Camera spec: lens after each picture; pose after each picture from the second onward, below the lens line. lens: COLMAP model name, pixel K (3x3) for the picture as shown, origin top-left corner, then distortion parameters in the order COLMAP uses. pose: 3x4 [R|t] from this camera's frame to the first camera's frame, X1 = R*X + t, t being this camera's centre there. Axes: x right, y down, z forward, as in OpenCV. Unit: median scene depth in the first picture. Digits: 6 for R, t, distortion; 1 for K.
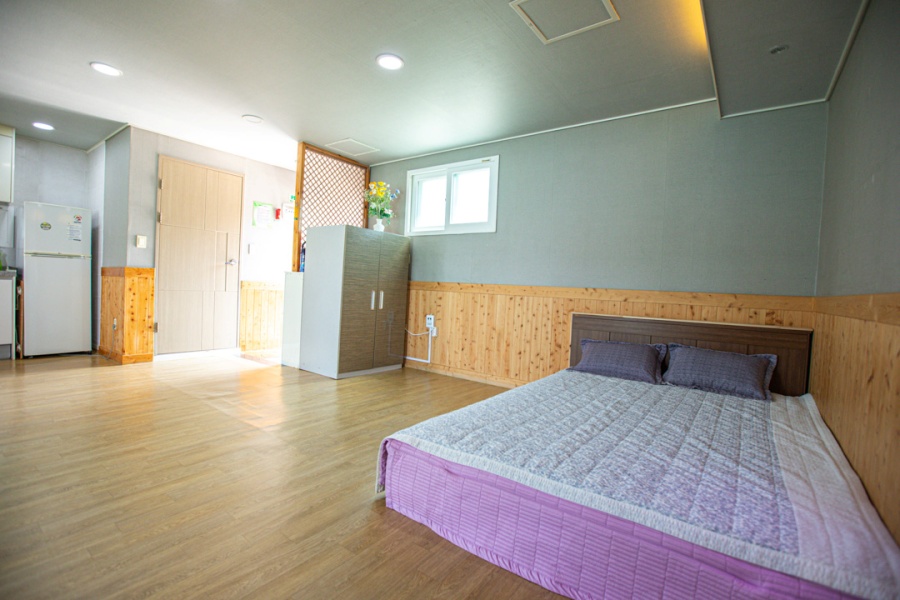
lens RADIAL K [[411.4, 0, 450.0], [0, 411.4, 300.0], [0, 0, 1]] dist [-0.056693, 0.021668]
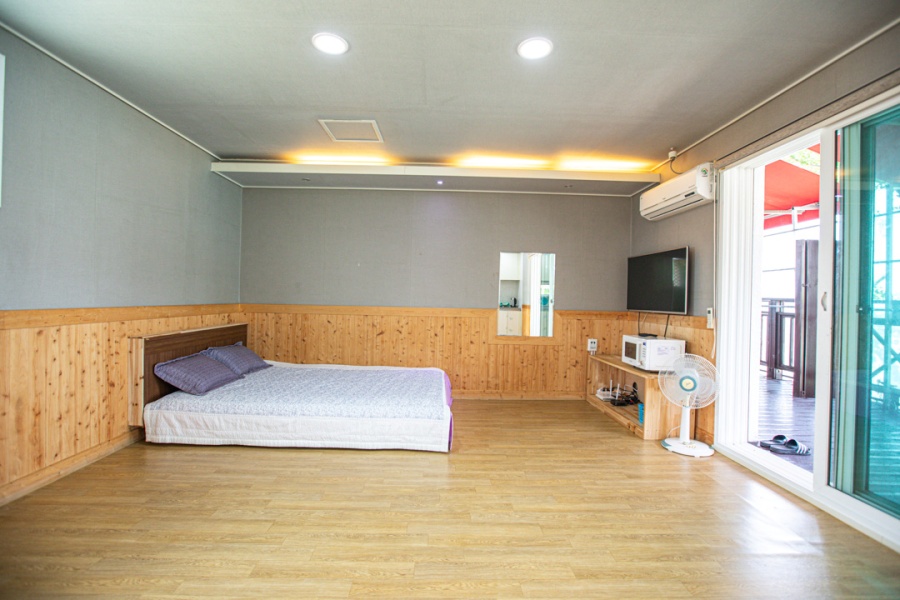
lens RADIAL K [[411.4, 0, 450.0], [0, 411.4, 300.0], [0, 0, 1]] dist [-0.056693, 0.021668]
pose [[-0.608804, -0.061902, 0.790902, -0.680187], [-0.023119, 0.997912, 0.060308, -0.102414], [-0.792984, 0.018431, -0.608964, 0.938358]]
